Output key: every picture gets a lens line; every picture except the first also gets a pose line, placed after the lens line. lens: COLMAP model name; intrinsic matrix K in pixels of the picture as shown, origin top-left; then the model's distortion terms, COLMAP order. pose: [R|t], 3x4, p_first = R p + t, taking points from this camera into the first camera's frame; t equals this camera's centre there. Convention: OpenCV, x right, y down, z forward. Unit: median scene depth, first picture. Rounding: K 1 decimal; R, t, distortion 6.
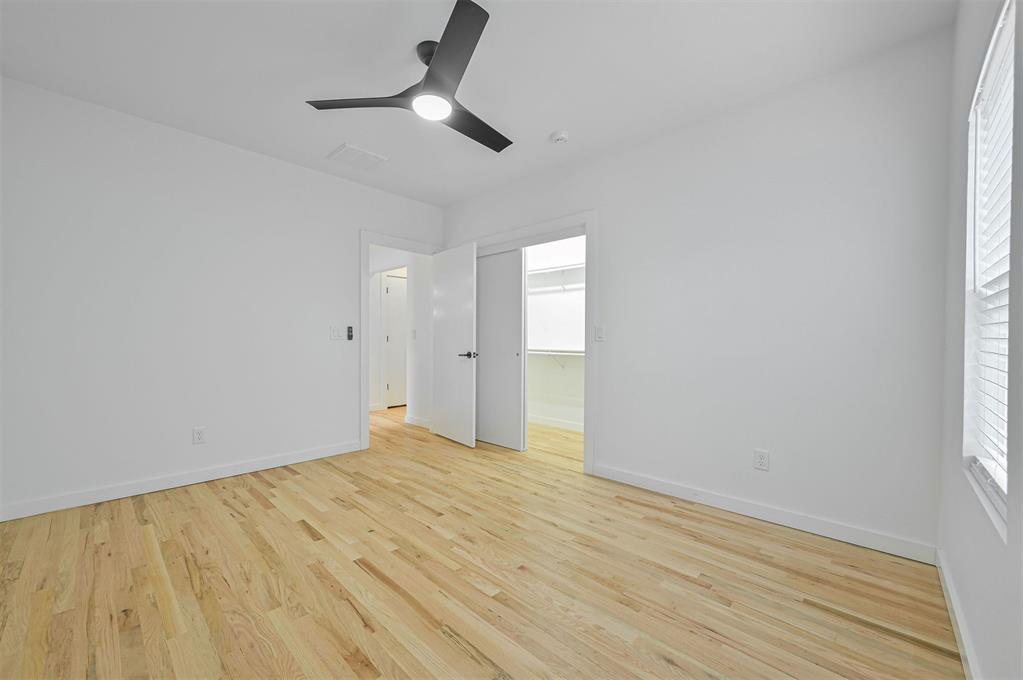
lens RADIAL K [[403.4, 0, 514.5], [0, 403.4, 342.4], [0, 0, 1]] dist [-0.000447, 0.000063]
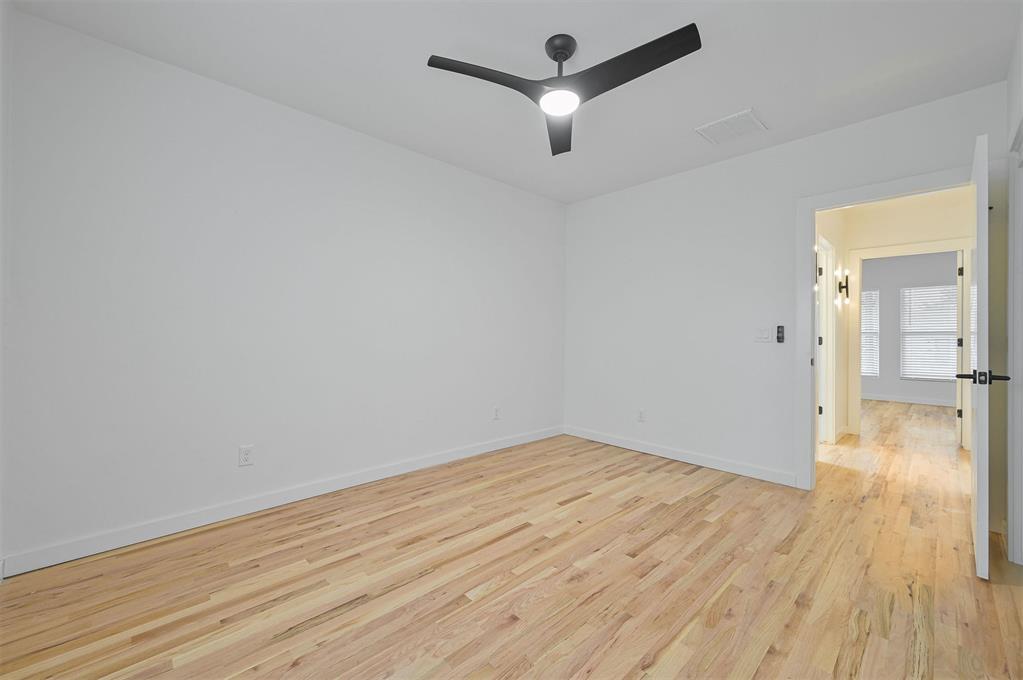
lens RADIAL K [[405.5, 0, 512.7], [0, 405.5, 338.2], [0, 0, 1]] dist [0.000256, -0.000071]
pose [[-0.052383, -0.003174, -0.998622, 0.664757], [-0.015568, 0.999876, -0.002361, -0.007210], [0.998506, 0.015422, -0.052426, 0.812319]]
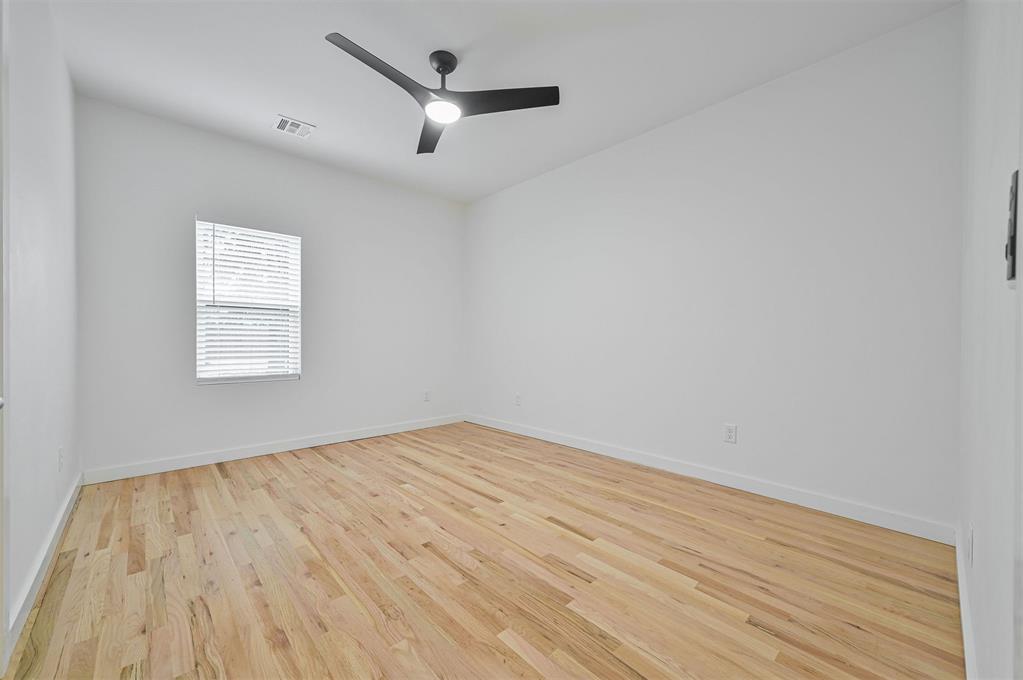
lens RADIAL K [[403.4, 0, 514.5], [0, 403.4, 342.4], [0, 0, 1]] dist [-0.000447, 0.000063]
pose [[-0.997700, -0.009483, 0.067118, -0.410667], [-0.008146, 0.999764, 0.020163, 0.019258], [-0.067293, 0.019570, -0.997541, 1.797102]]
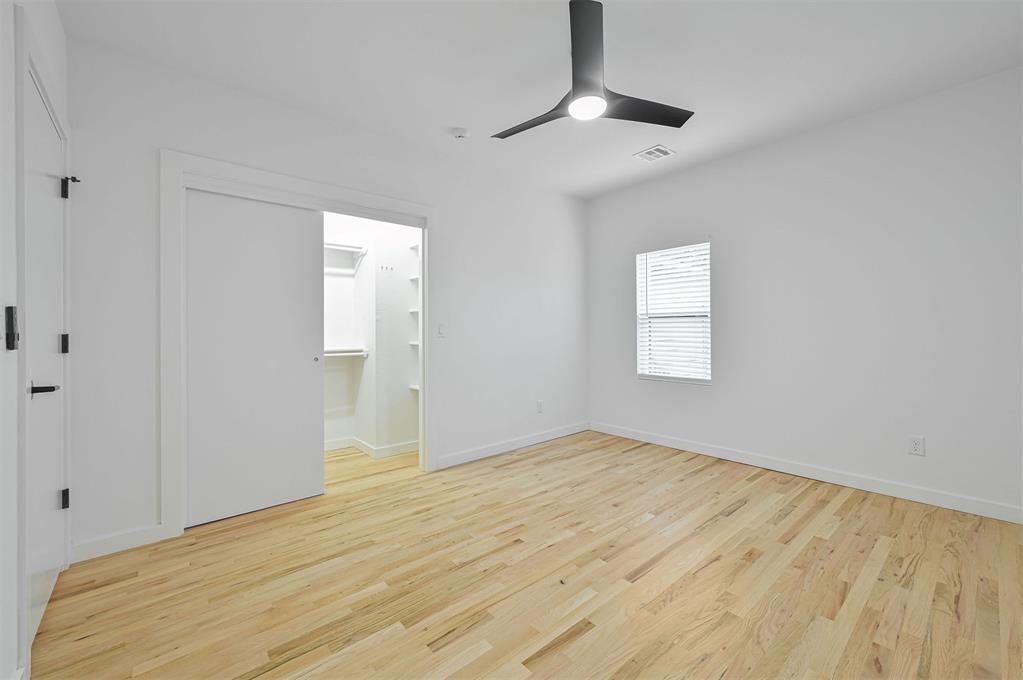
lens RADIAL K [[408.0, 0, 515.6], [0, 408.0, 335.2], [0, 0, 1]] dist [0.000483, -0.000082]
pose [[0.101459, -0.011969, 0.994768, -1.065556], [0.019280, 0.999763, 0.010063, -0.020278], [-0.994653, 0.018158, 0.101666, 0.929826]]
